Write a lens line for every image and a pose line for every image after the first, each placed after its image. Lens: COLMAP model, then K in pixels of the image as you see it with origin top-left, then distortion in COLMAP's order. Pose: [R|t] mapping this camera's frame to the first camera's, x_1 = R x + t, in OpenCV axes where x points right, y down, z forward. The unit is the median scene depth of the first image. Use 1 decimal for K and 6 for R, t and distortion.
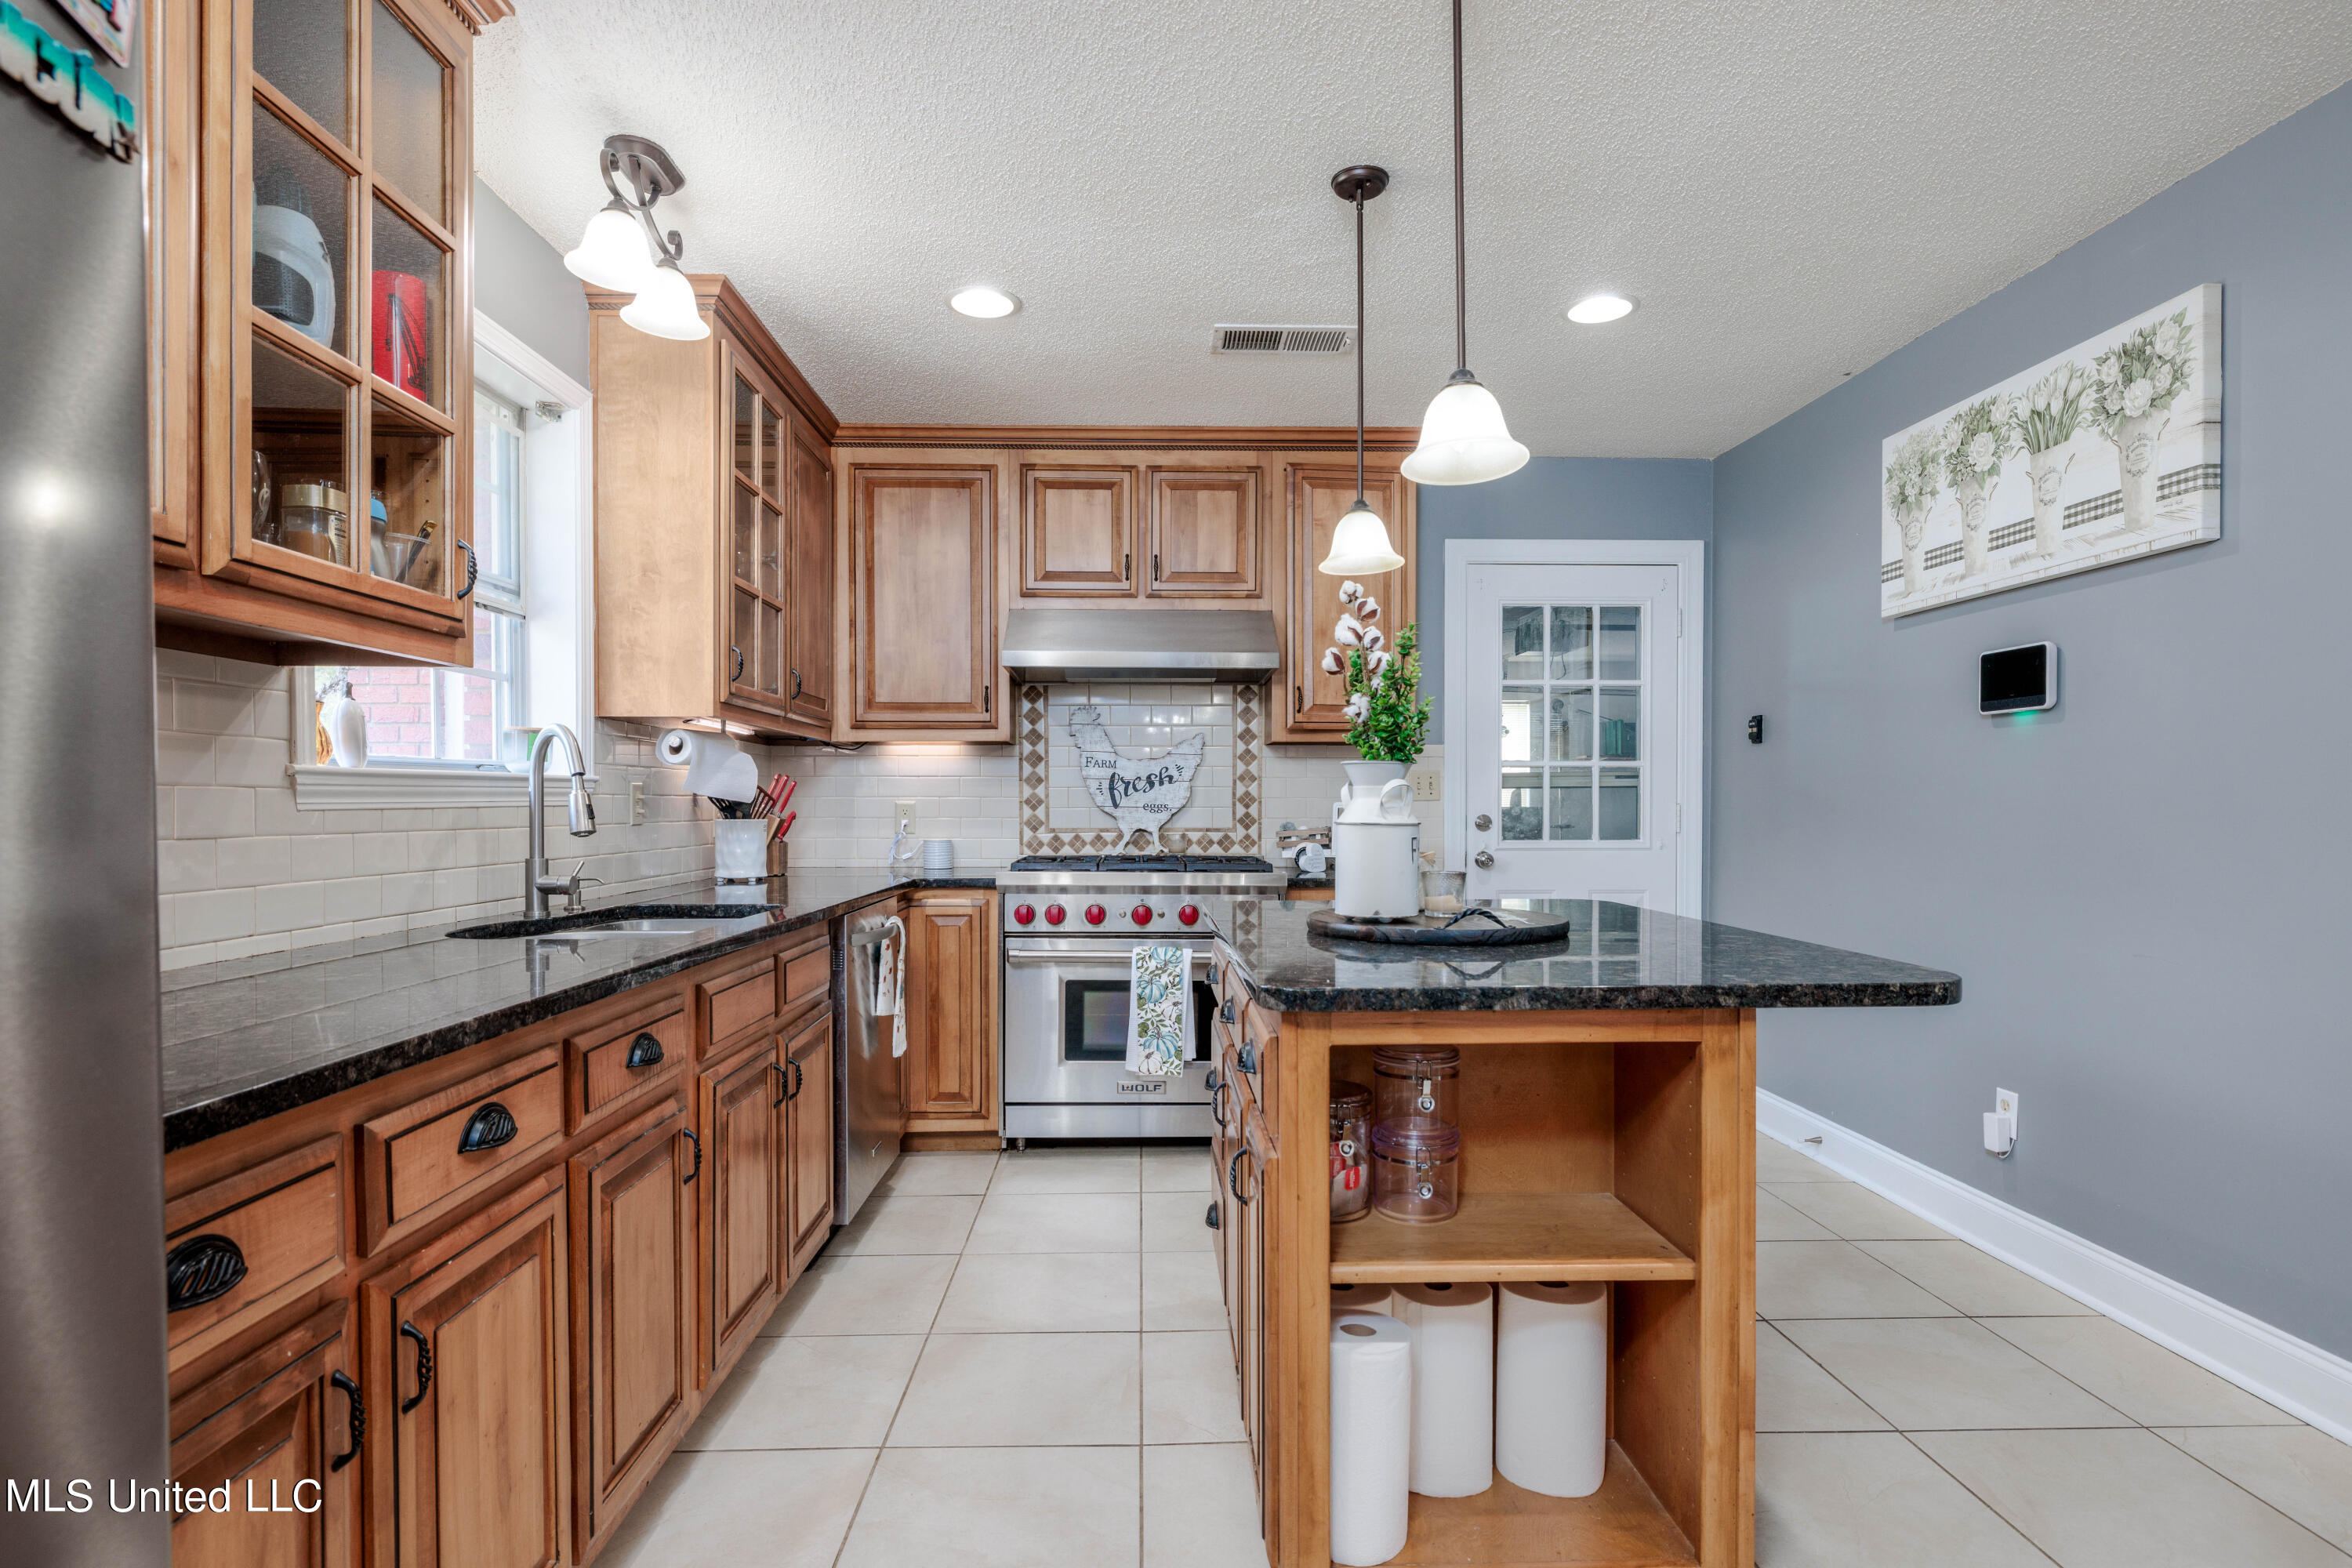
lens RADIAL K [[1194.5, 0, 1172.0], [0, 1194.5, 799.5], [0, 0, 1]] dist [0.034447, 0.000030]
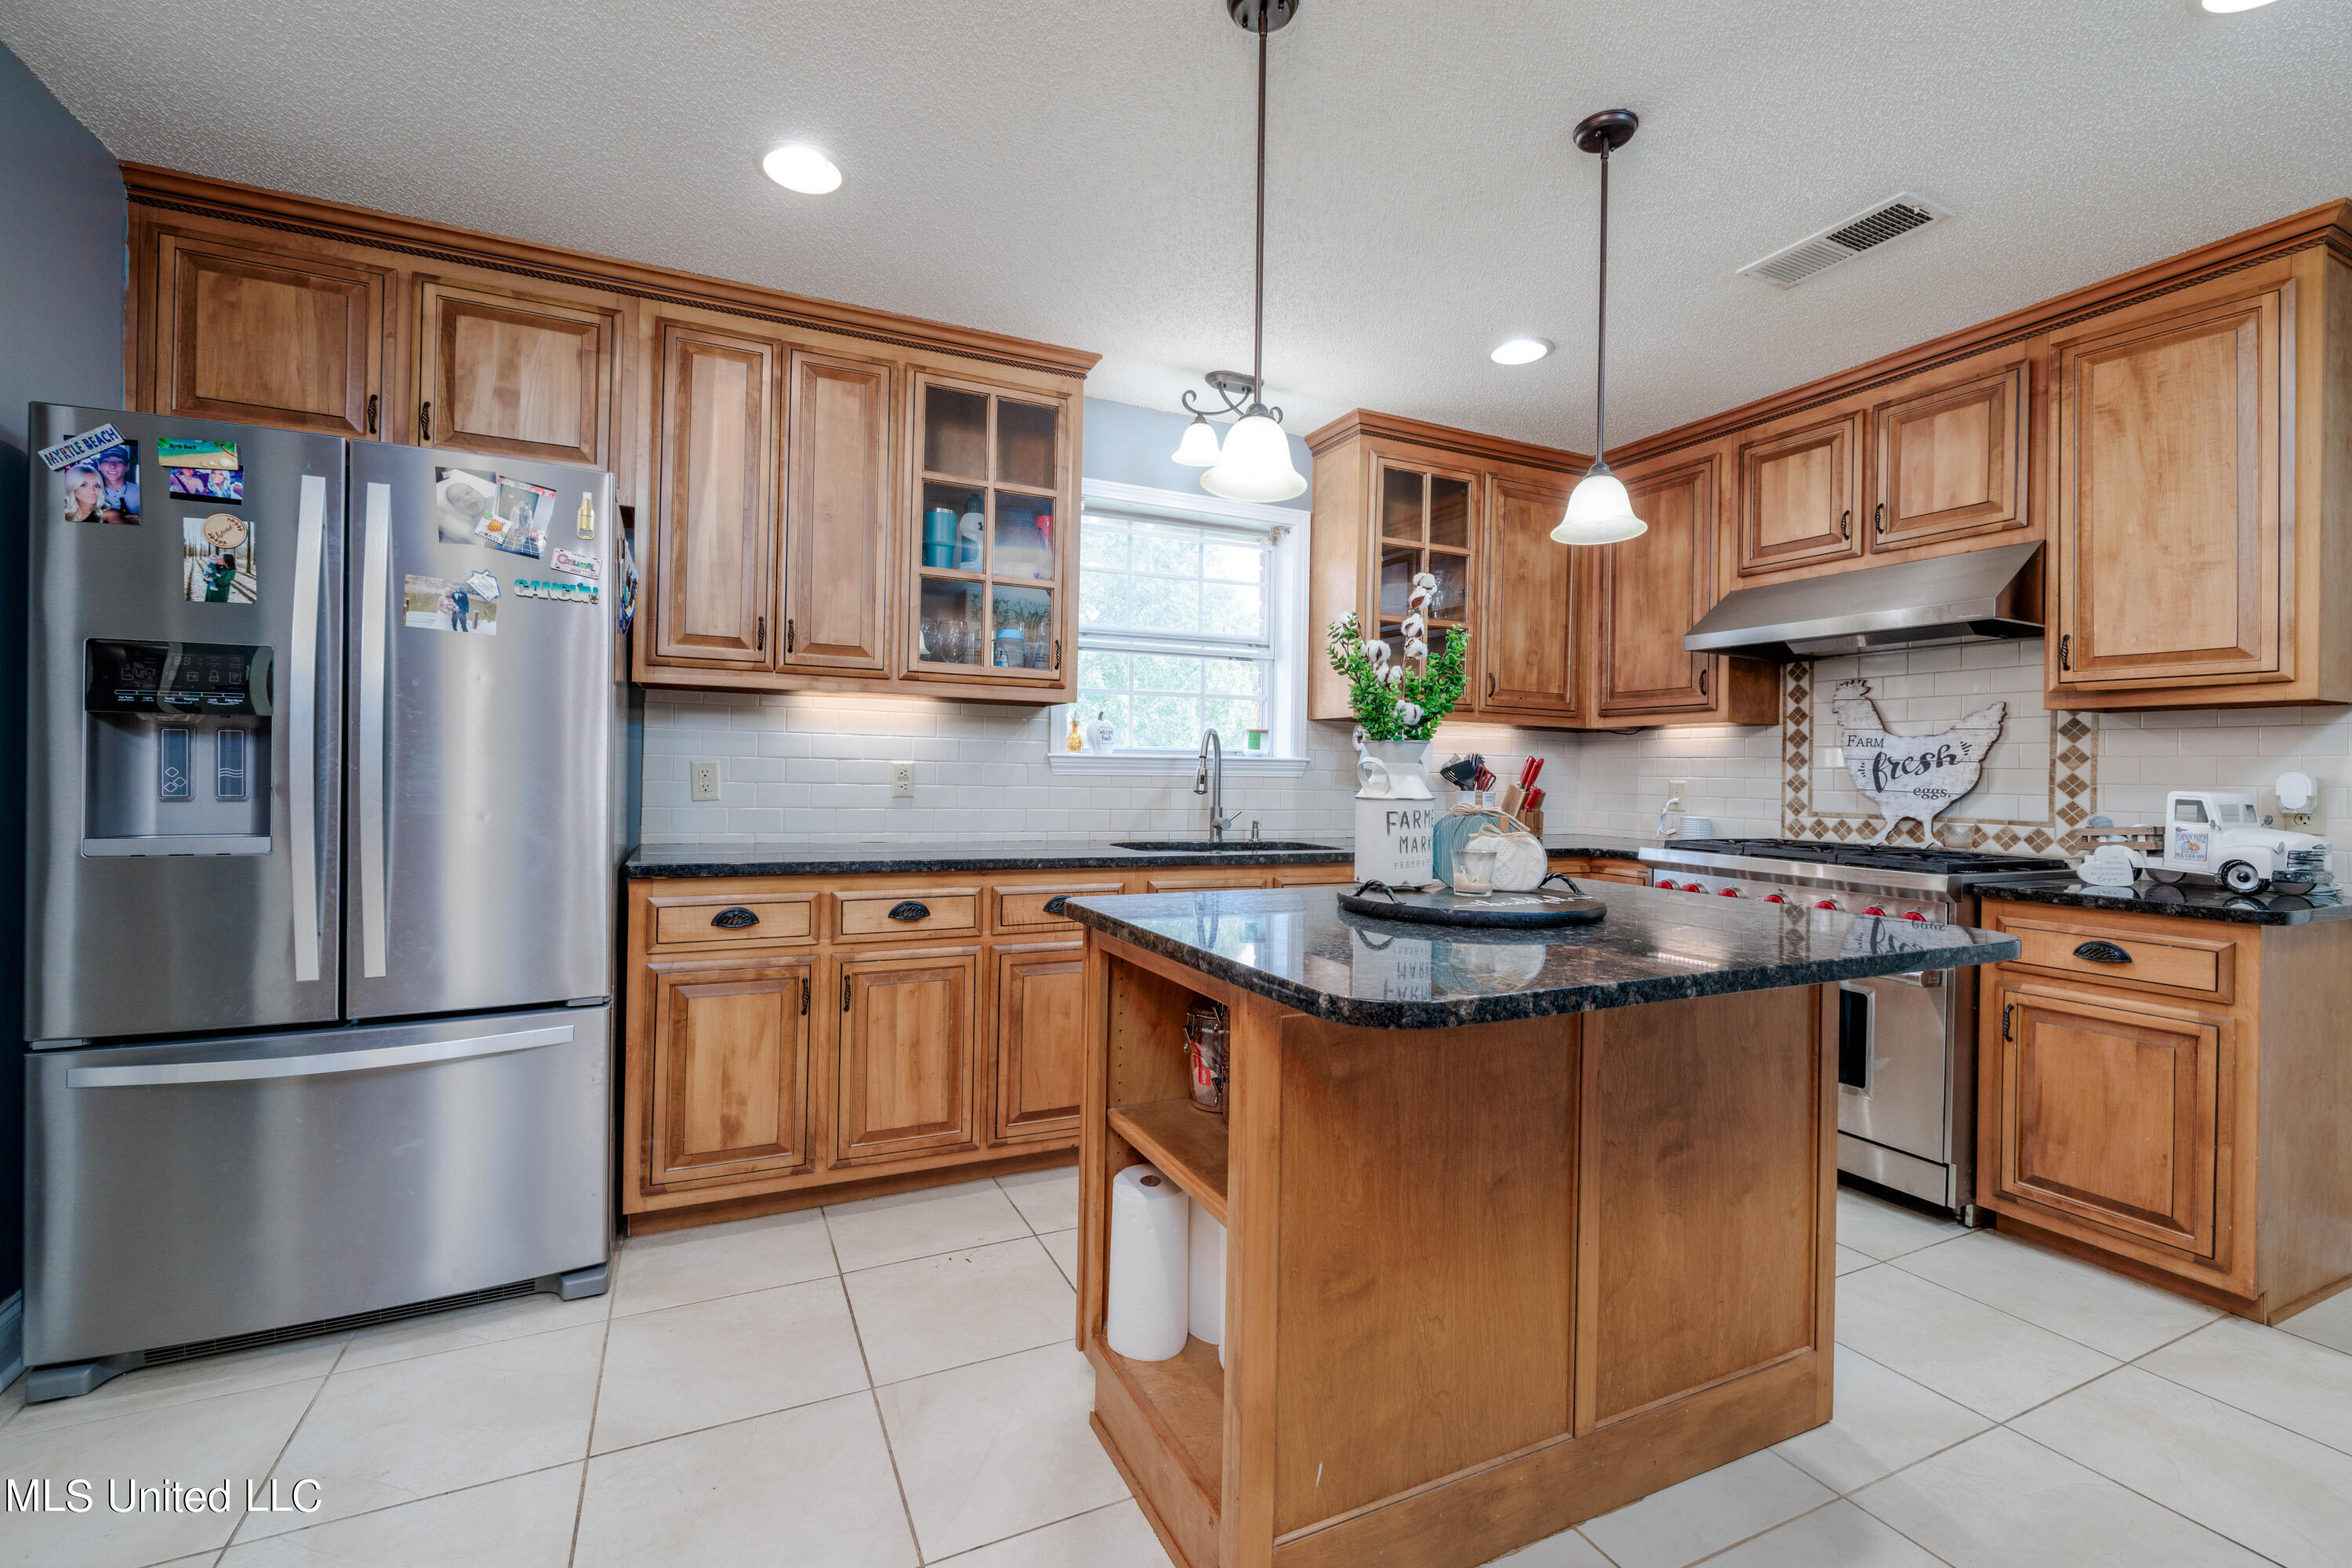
lens RADIAL K [[1008.0, 0, 1181.1], [0, 1008.0, 762.0], [0, 0, 1]] dist [-0.000553, -0.000095]
pose [[0.406274, -0.001758, -0.913749, 0.424498], [-0.017998, 0.999789, -0.009926, 0.001612], [0.913574, 0.020478, 0.406157, 0.220464]]
